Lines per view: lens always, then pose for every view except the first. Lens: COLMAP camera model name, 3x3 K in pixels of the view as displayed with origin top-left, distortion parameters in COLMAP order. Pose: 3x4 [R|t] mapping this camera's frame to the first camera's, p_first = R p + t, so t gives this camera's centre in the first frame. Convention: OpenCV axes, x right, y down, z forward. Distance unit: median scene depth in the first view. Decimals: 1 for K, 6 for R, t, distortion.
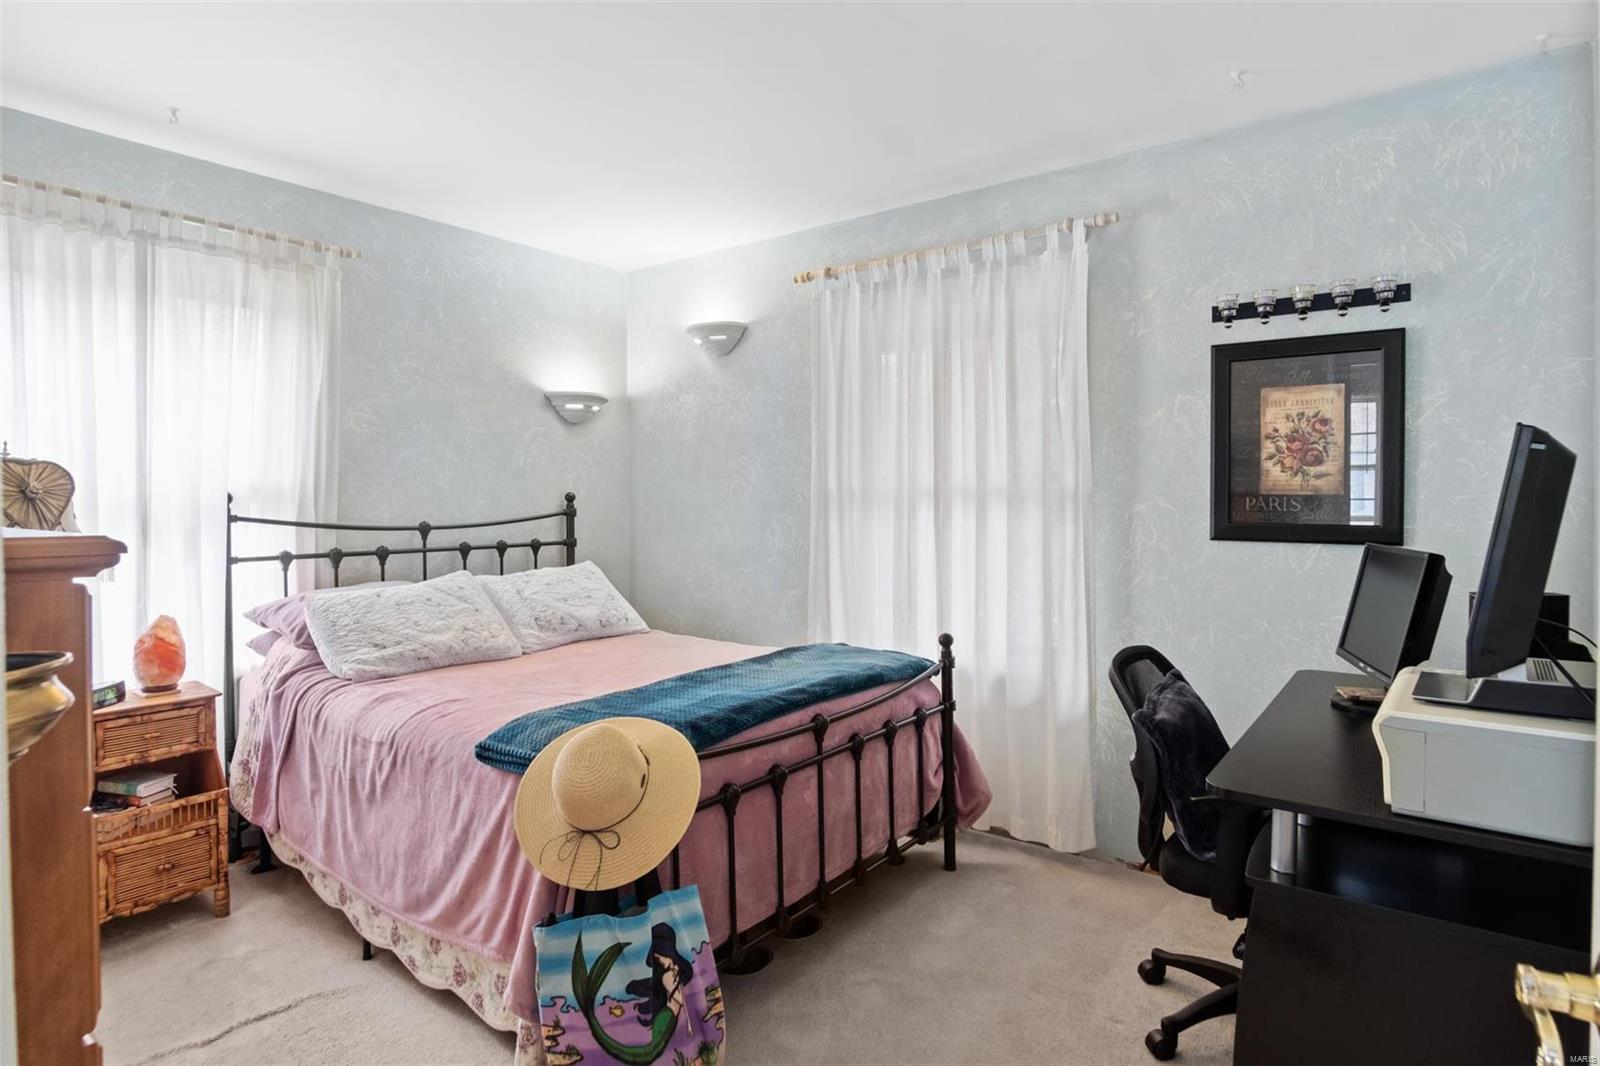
lens RADIAL K [[869.0, 0, 801.3], [0, 869.0, 524.5], [0, 0, 1]] dist [-0.026564, 0.008060]
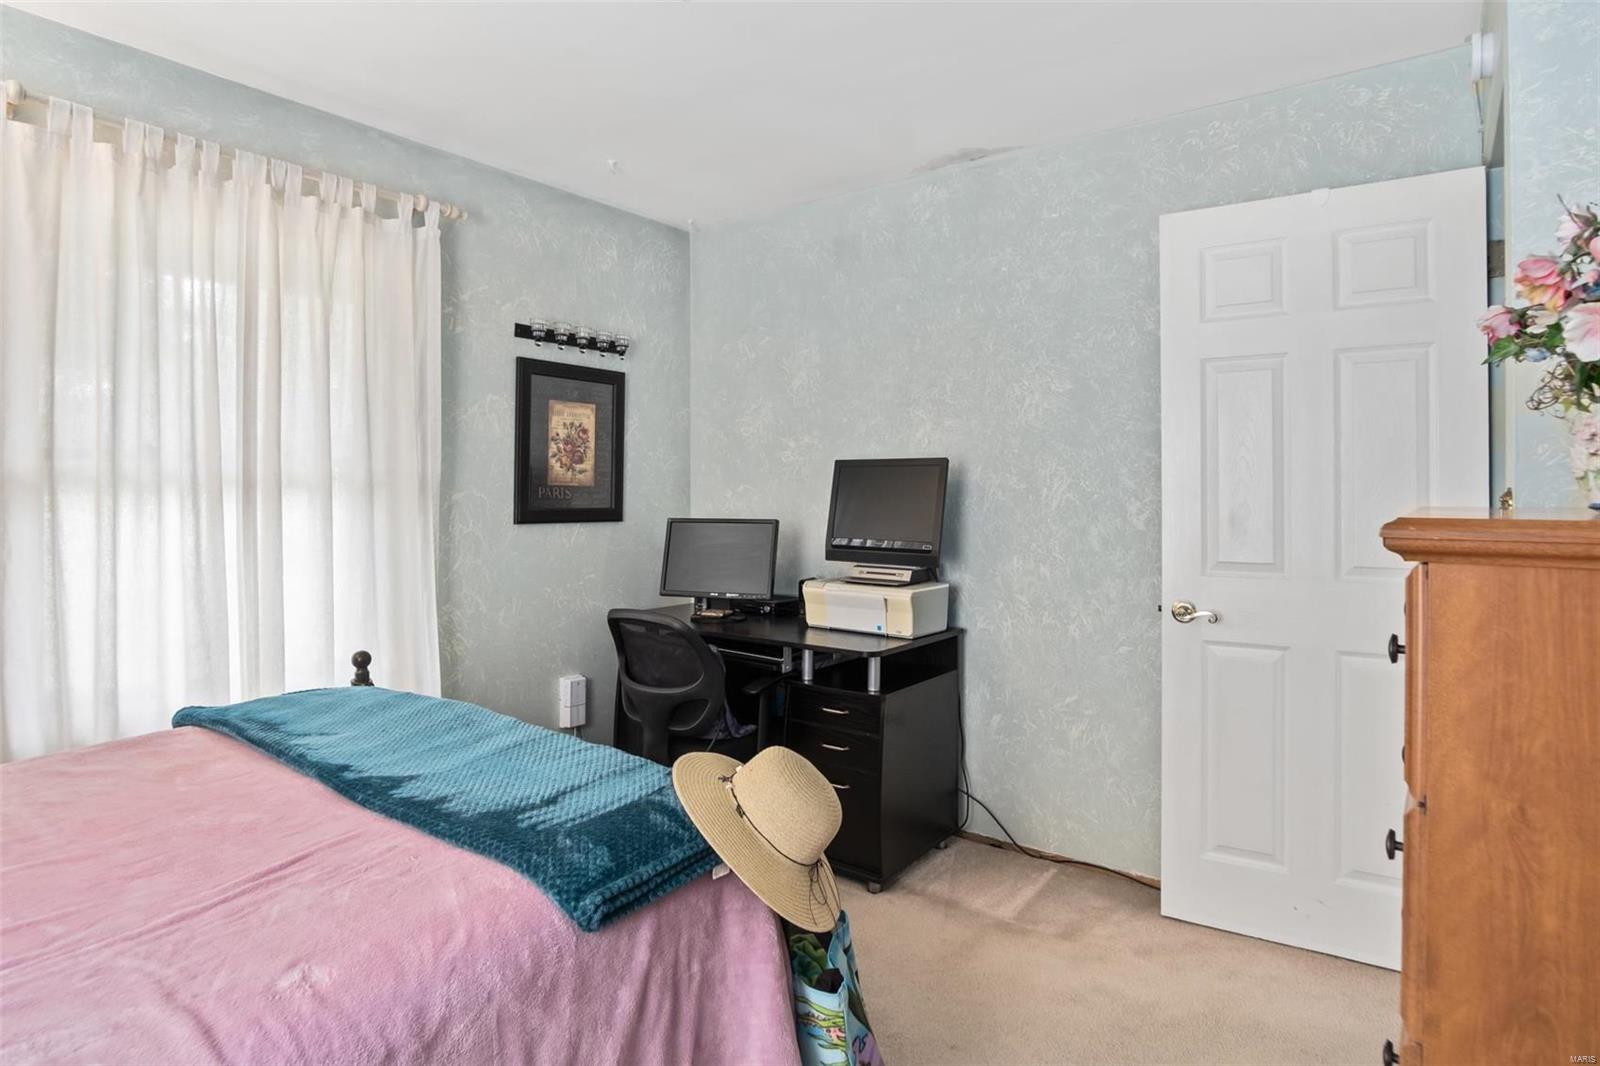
lens RADIAL K [[869.0, 0, 804.7], [0, 869.0, 498.9], [0, 0, 1]] dist [-0.026564, 0.008060]
pose [[-0.001791, -0.007032, 0.999974, -0.716186], [0.020586, 0.999763, 0.007068, -0.016114], [-0.999786, 0.020599, -0.001645, 0.638581]]
